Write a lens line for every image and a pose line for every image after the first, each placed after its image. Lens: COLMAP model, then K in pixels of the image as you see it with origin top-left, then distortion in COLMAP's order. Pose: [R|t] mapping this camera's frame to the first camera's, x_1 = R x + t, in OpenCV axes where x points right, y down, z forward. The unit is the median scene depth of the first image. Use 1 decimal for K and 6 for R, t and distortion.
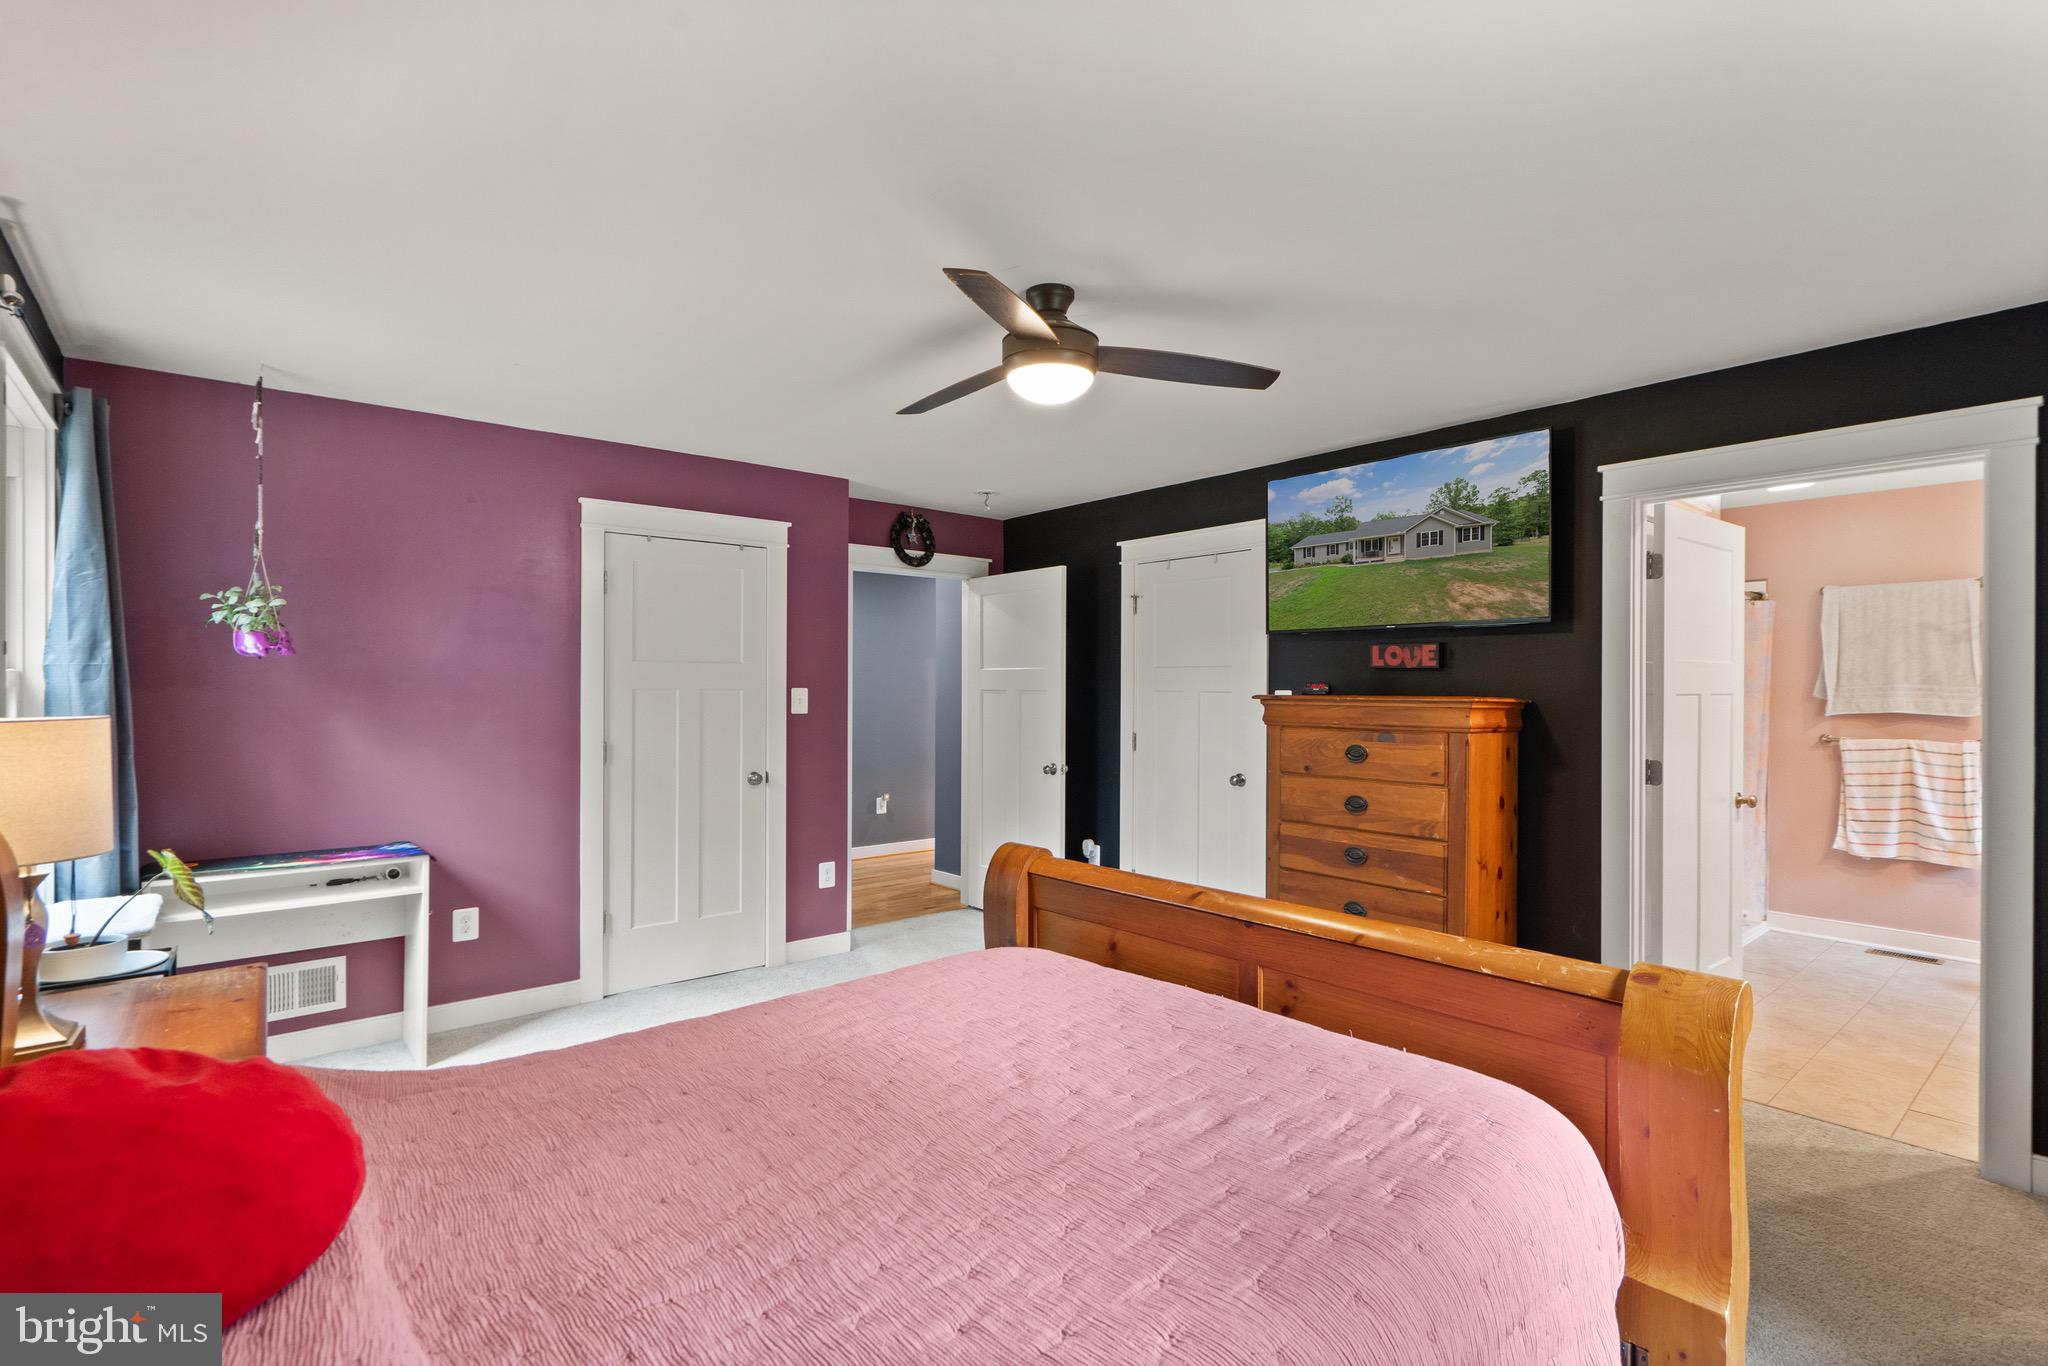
lens RADIAL K [[960.2, 0, 1010.6], [0, 960.2, 688.5], [0, 0, 1]] dist [-0.000788, 0.000280]
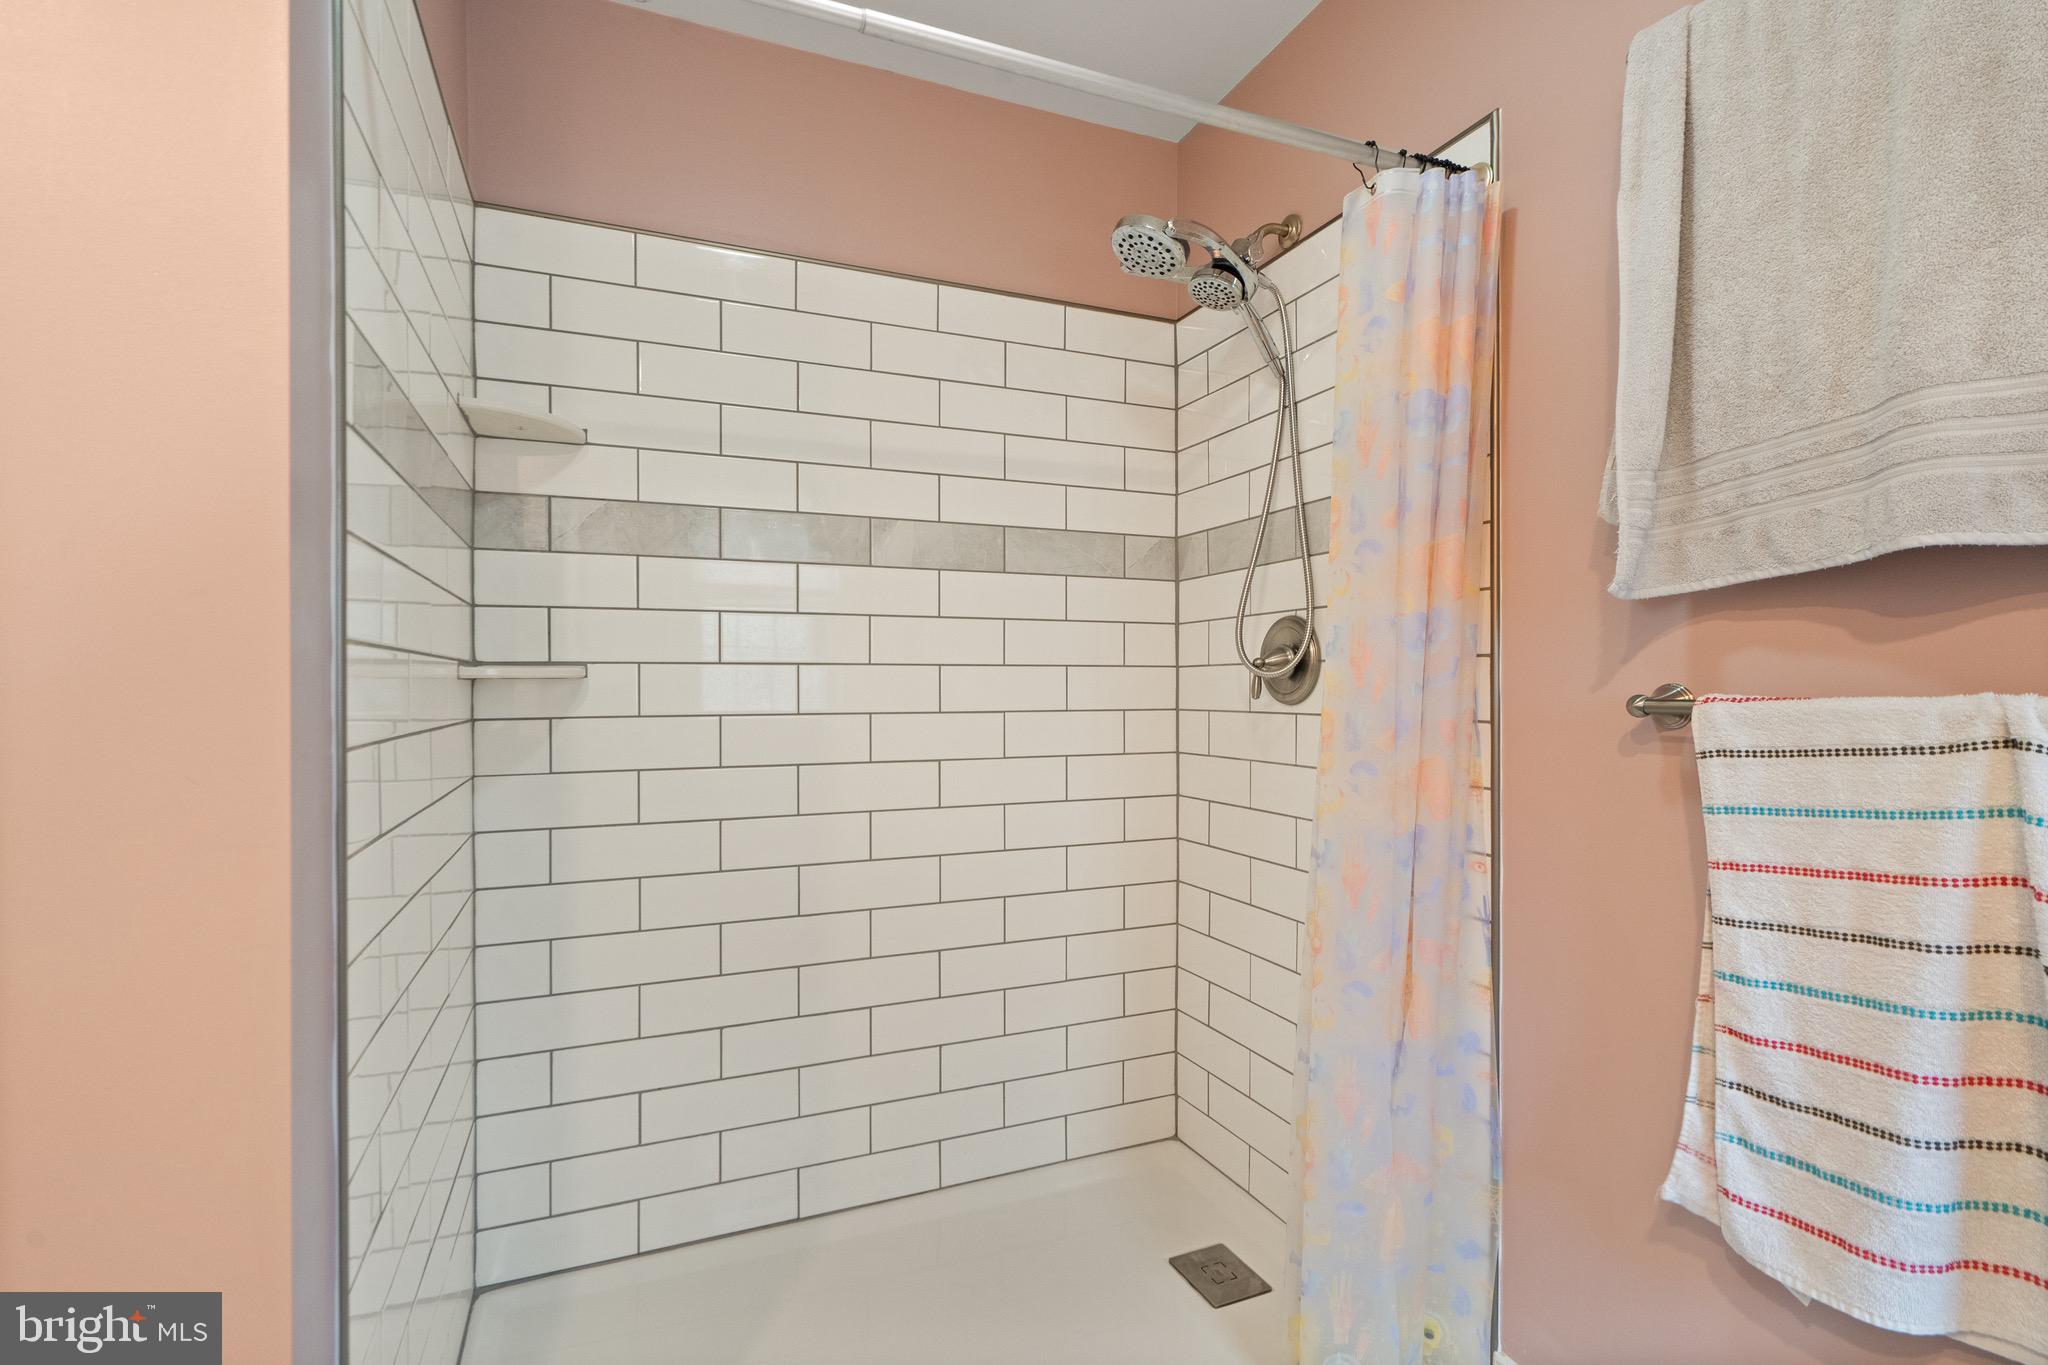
lens RADIAL K [[960.2, 0, 1010.6], [0, 960.2, 688.0], [0, 0, 1]] dist [-0.000788, 0.000280]
pose [[0.953753, -0.007024, -0.300510, 0.790729], [0.005917, 0.999972, -0.004591, 0.050065], [0.300534, 0.002601, 0.953768, 0.753801]]
